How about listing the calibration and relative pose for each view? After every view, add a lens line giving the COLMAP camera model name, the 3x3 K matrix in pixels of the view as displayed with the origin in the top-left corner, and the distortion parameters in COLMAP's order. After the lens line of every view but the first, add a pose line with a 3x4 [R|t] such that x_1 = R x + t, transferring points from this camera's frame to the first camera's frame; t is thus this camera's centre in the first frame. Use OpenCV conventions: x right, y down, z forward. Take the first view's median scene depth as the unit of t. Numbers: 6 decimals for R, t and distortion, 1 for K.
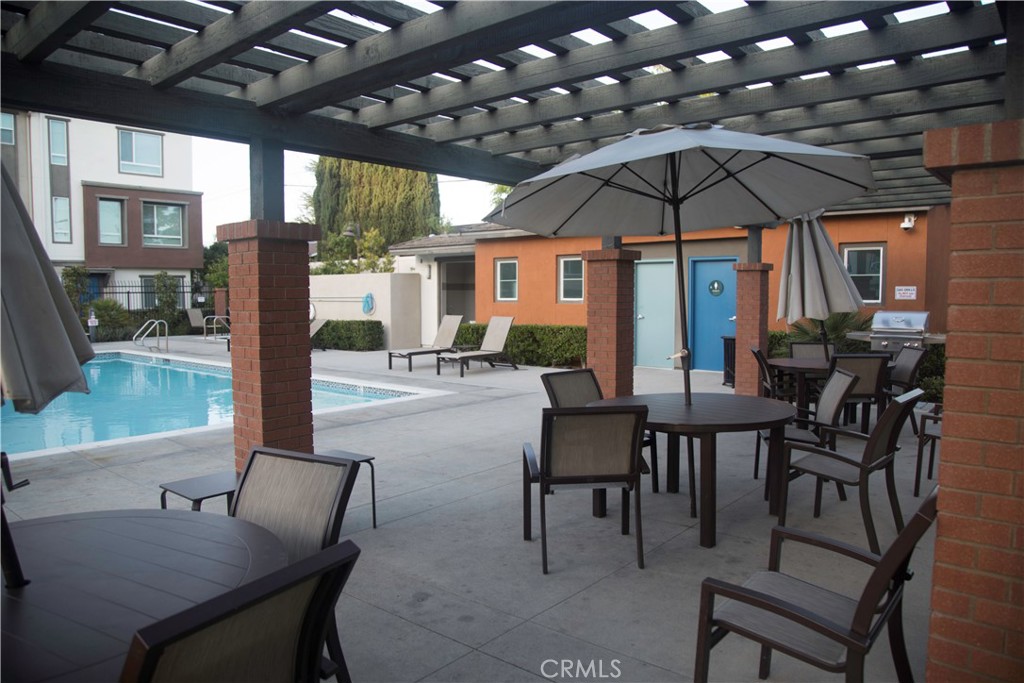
lens RADIAL K [[701.4, 0, 517.7], [0, 701.4, 339.3], [0, 0, 1]] dist [-0.116281, 0.058471]
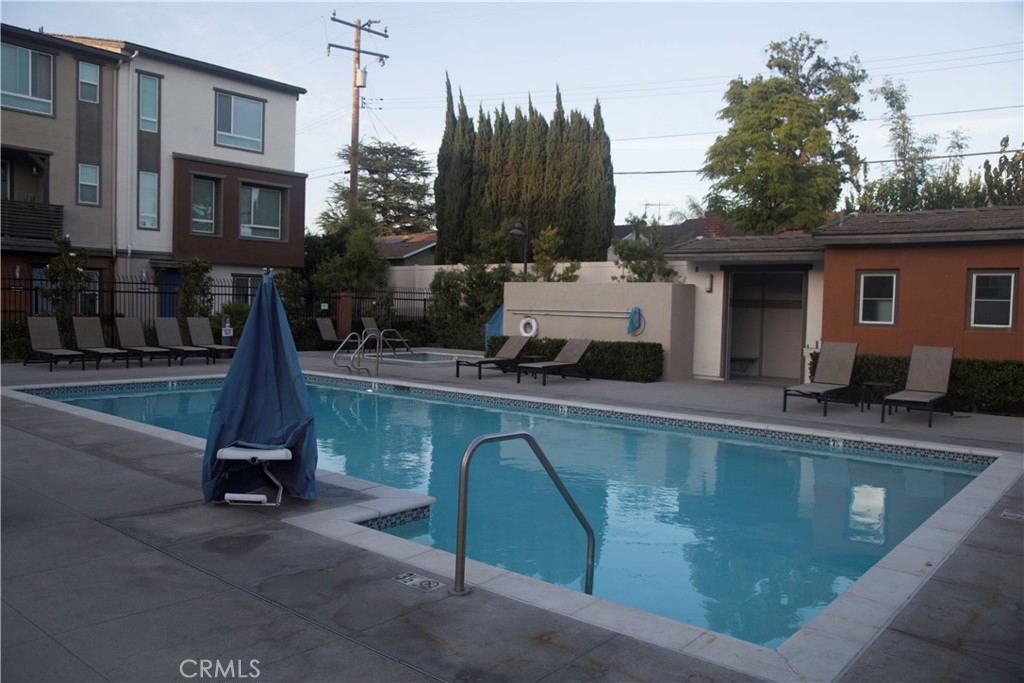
lens RADIAL K [[796.1, 0, 512.0], [0, 796.1, 341.5], [0, 0, 1]] dist [-0.074983, 0.060644]
pose [[0.999546, 0.030119, -0.001217, -0.239153], [-0.030139, 0.999279, -0.023078, -0.002104], [0.000521, 0.023104, 0.999733, 0.072130]]
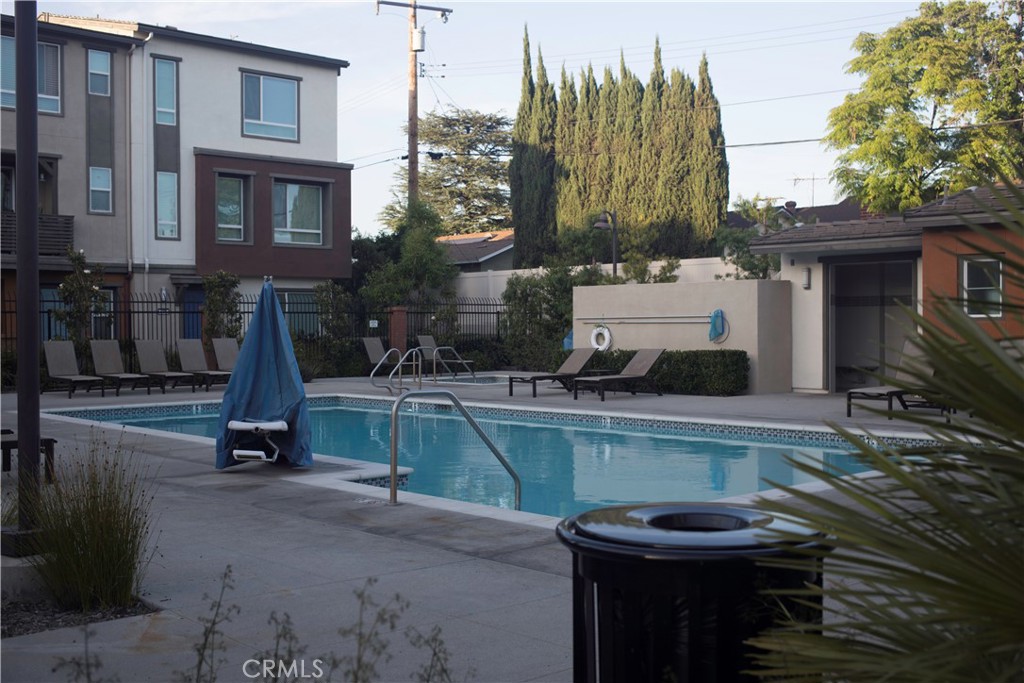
lens RADIAL K [[1121.3, 0, 515.4], [0, 1121.3, 335.8], [0, 0, 1]] dist [-0.044604, 0.014675]
pose [[0.991136, 0.000525, -0.132850, -0.179558], [-0.008096, 0.998372, -0.056453, 0.014126], [0.132604, 0.057028, 0.989527, -0.059787]]
